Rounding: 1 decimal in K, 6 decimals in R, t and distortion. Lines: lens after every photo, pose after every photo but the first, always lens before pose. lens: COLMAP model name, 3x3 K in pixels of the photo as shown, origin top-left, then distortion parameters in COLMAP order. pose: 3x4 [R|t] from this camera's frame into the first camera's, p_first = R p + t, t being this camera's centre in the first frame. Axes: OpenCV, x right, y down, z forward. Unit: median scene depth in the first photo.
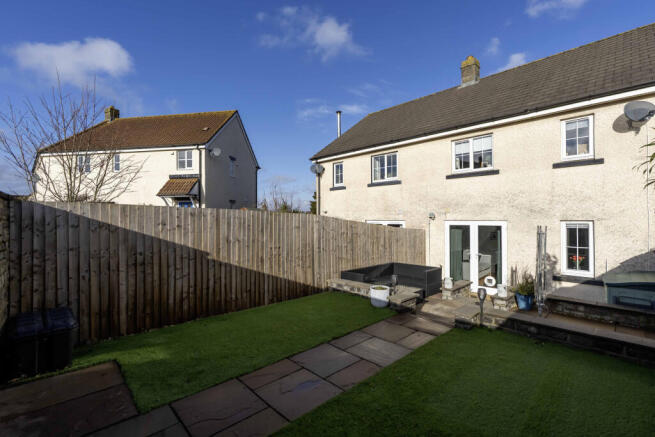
lens RADIAL K [[306.2, 0, 323.9], [0, 306.2, 217.5], [0, 0, 1]] dist [-0.003835, 0.003120]
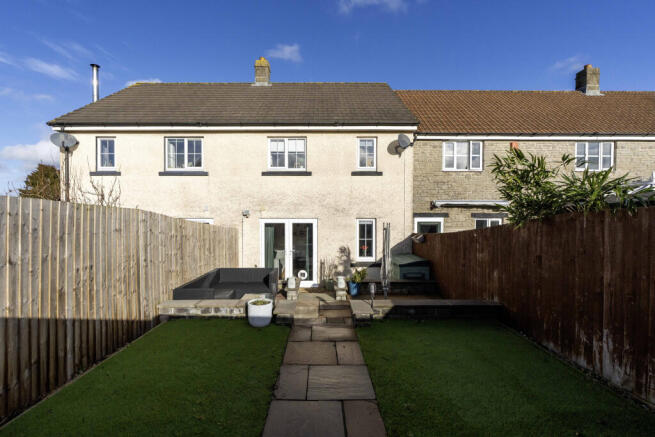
lens RADIAL K [[306.2, 0, 327.2], [0, 306.2, 218.1], [0, 0, 1]] dist [-0.003835, 0.003120]
pose [[0.679797, -0.001952, 0.733397, -0.220344], [-0.005178, 0.999959, 0.007460, 0.000858], [-0.733382, -0.008869, 0.679759, 0.247290]]
